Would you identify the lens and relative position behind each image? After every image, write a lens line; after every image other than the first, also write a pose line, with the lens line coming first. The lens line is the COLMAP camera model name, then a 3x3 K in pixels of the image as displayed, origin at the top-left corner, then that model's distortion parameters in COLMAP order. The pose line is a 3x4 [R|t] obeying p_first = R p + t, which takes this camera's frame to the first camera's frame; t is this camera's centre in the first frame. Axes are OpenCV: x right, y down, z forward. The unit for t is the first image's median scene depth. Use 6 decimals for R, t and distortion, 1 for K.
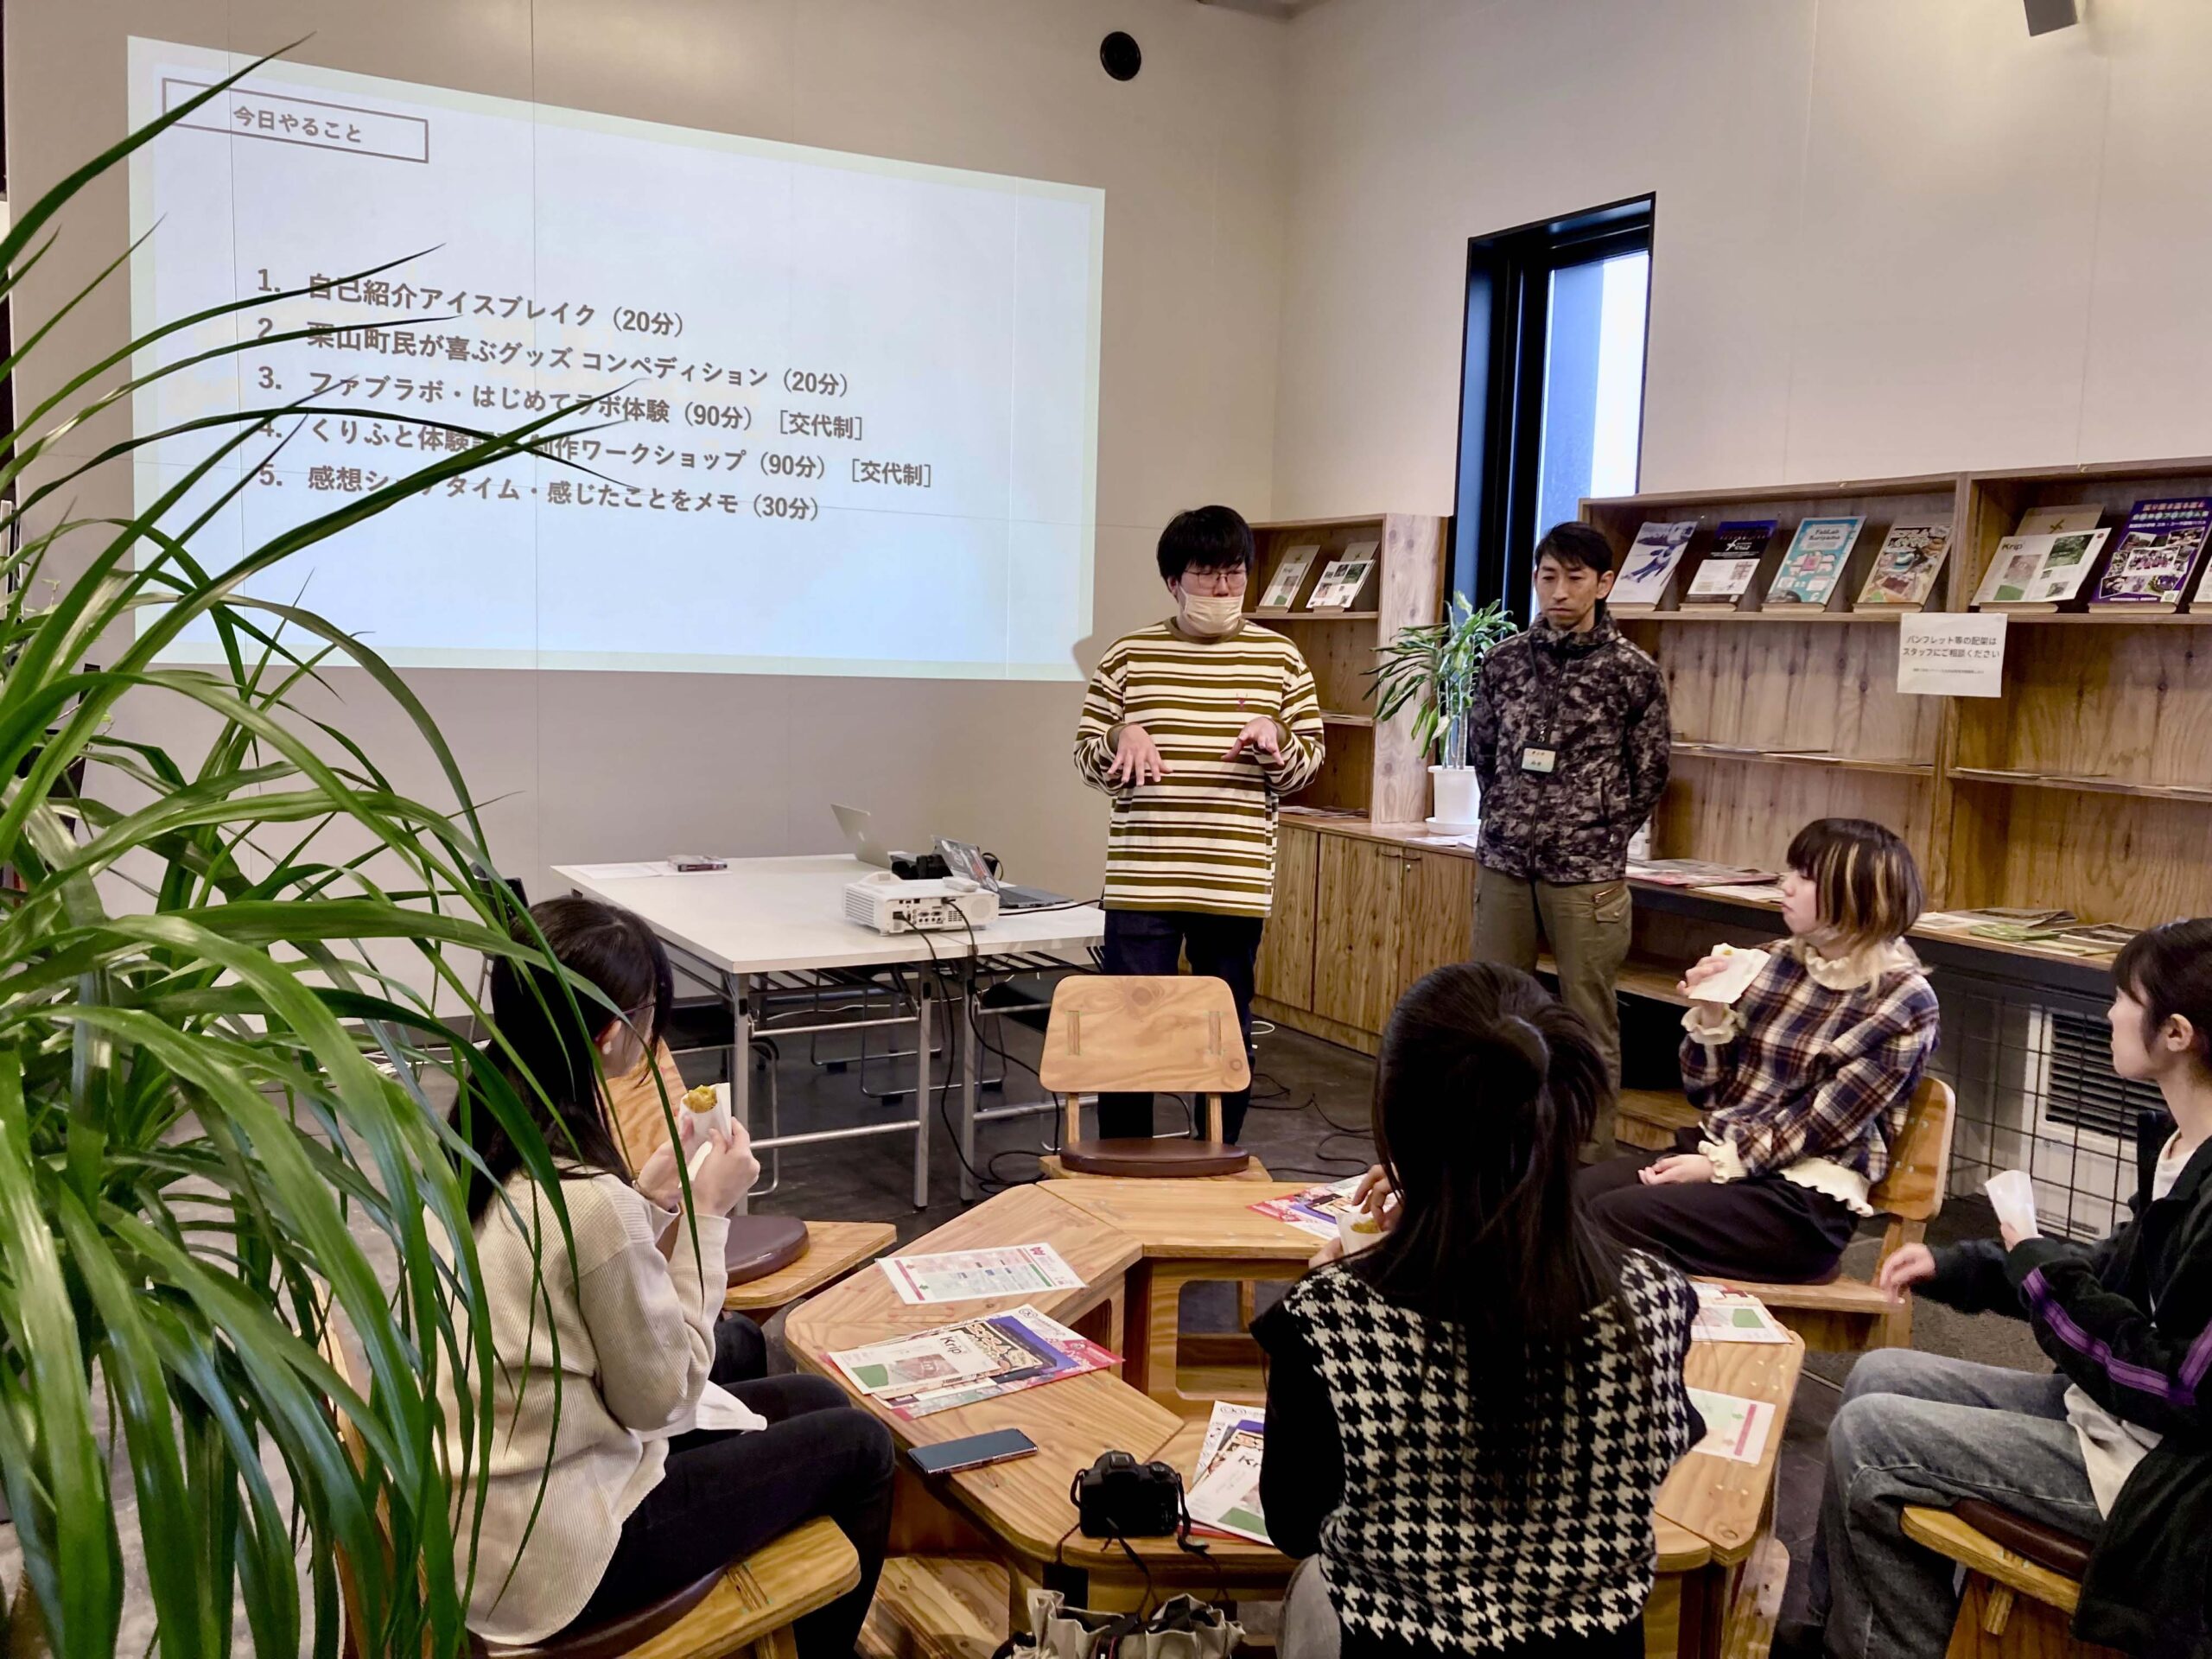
lens RADIAL K [[1821.2, 0, 1141.8], [0, 1821.2, 821.3], [0, 0, 1]] dist [0.192309, -0.455254]
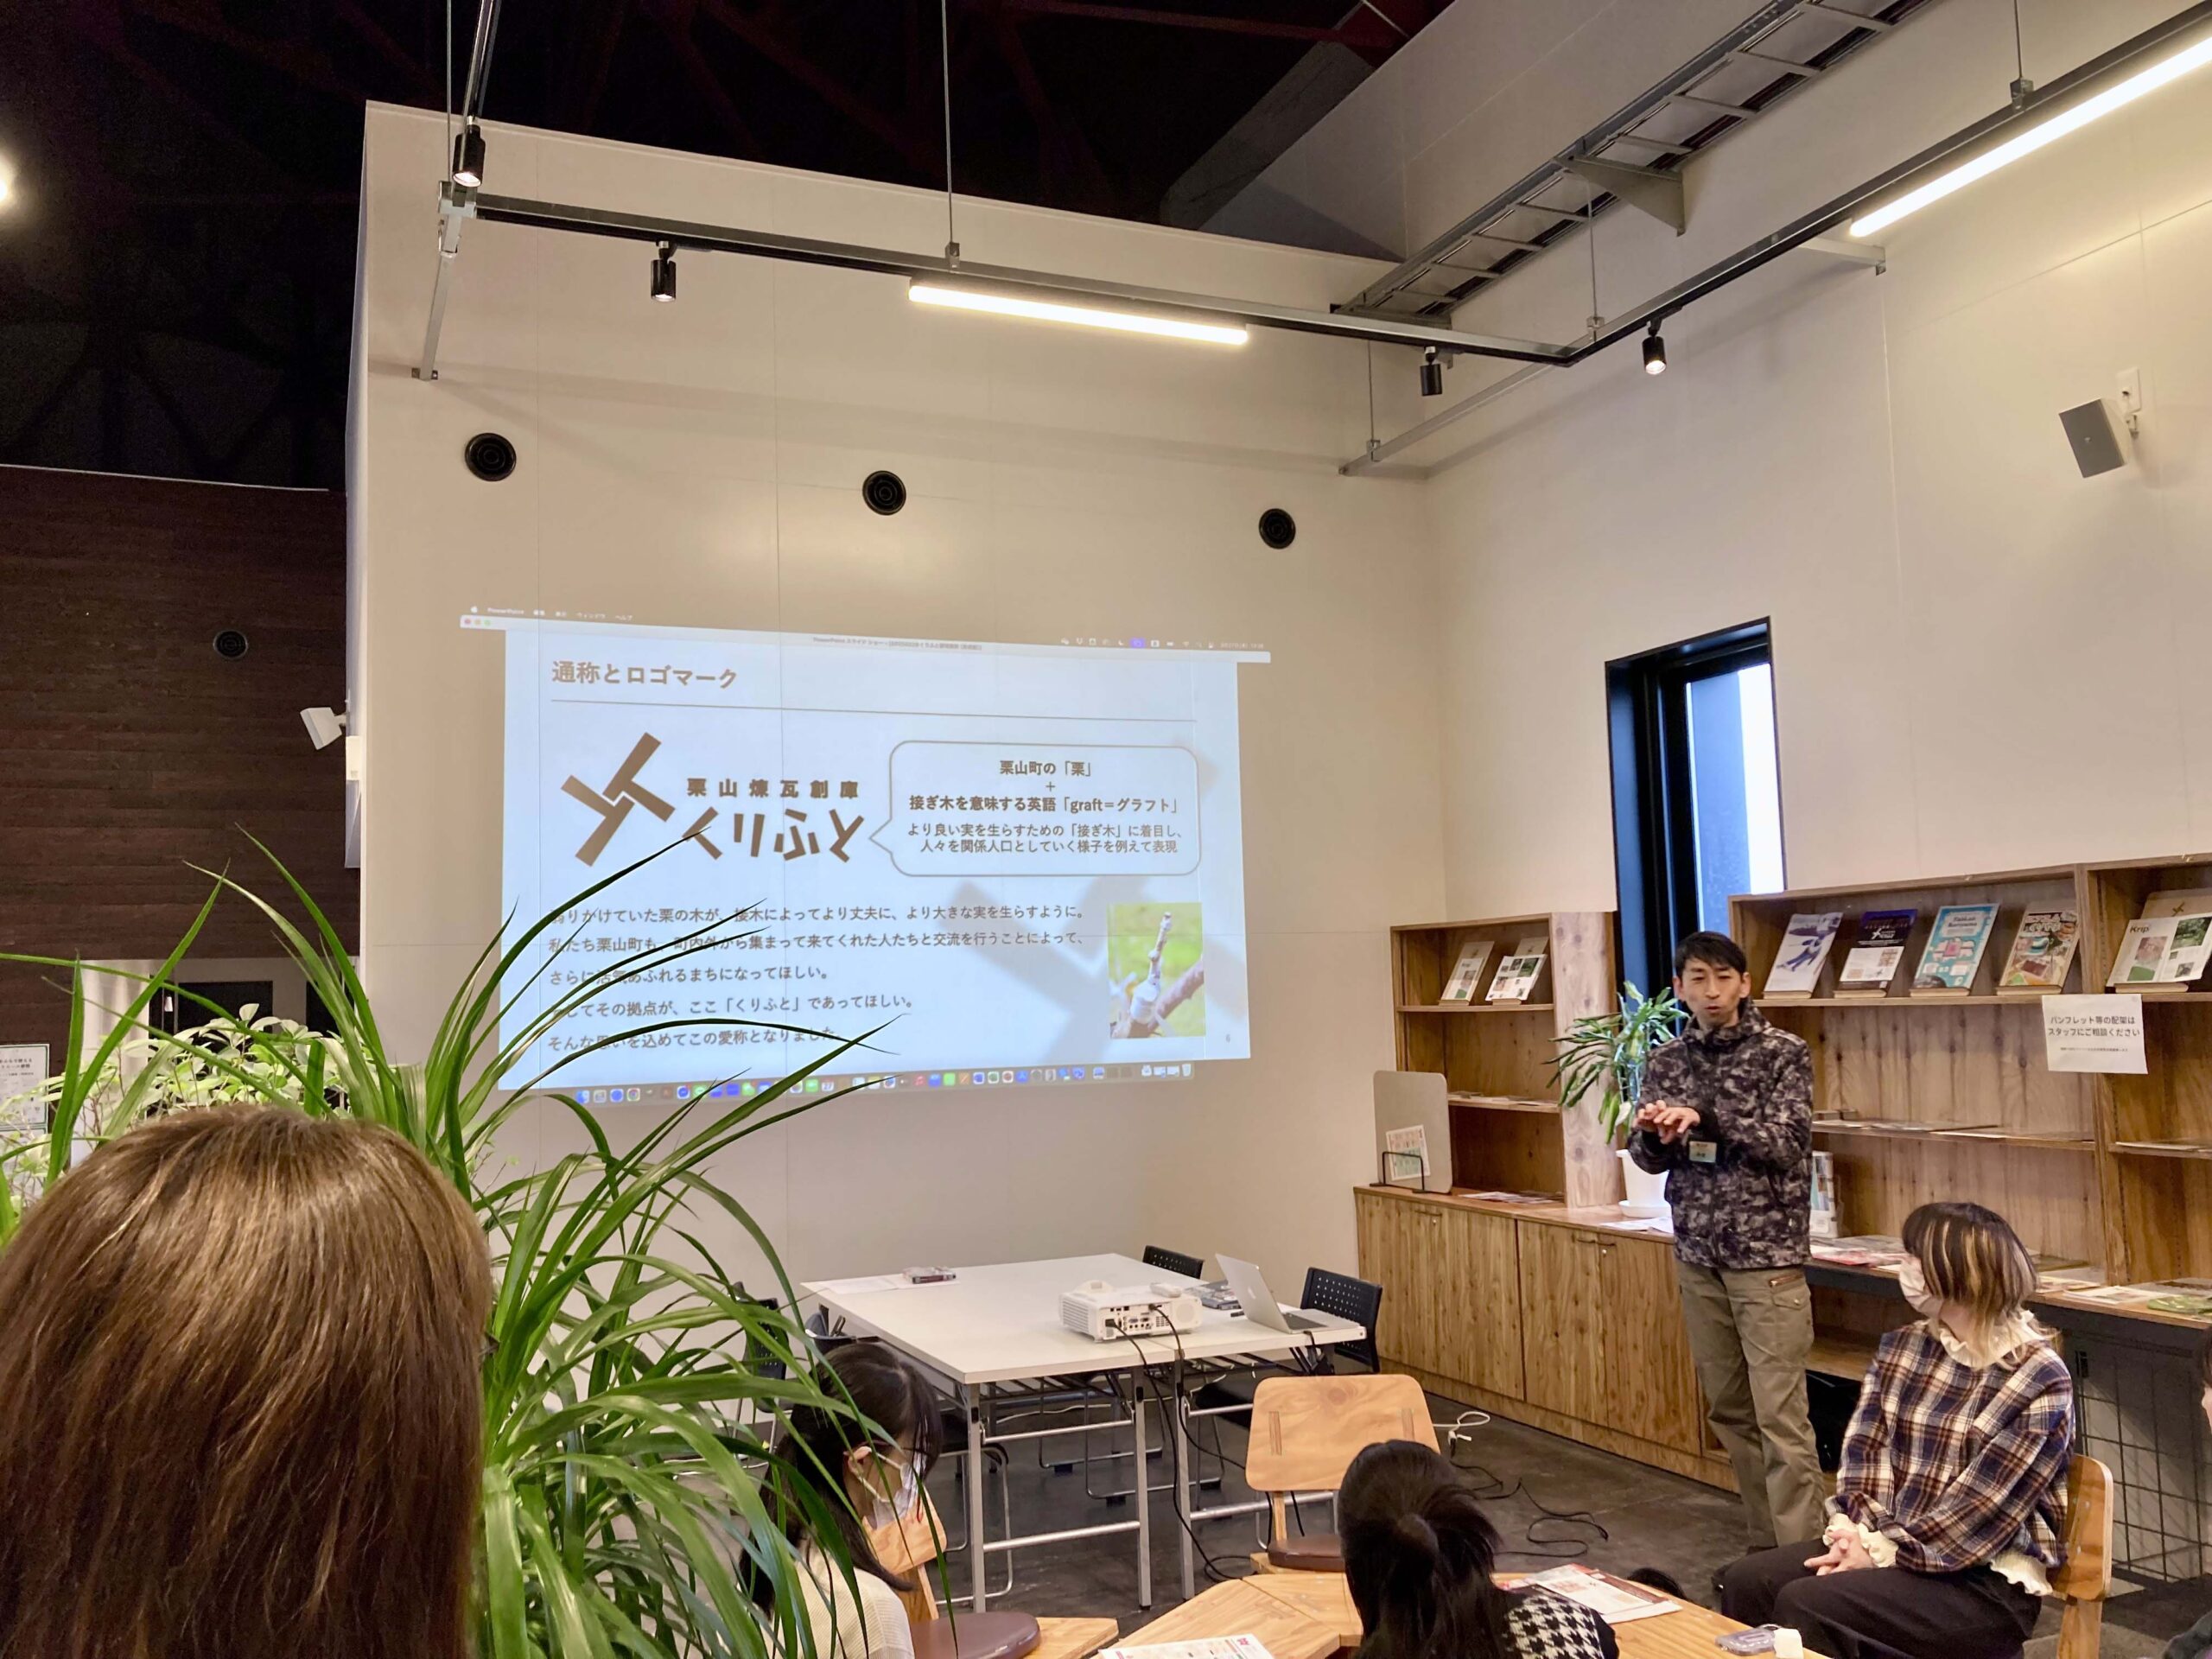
lens RADIAL K [[1910.1, 0, 1104.4], [0, 1910.1, 839.8], [0, 0, 1]] dist [0.030782, -0.004850]
pose [[0.988777, -0.069011, -0.132506, 0.031898], [0.044283, 0.982445, -0.181223, -0.023142], [0.142686, 0.173321, 0.974474, -0.148704]]
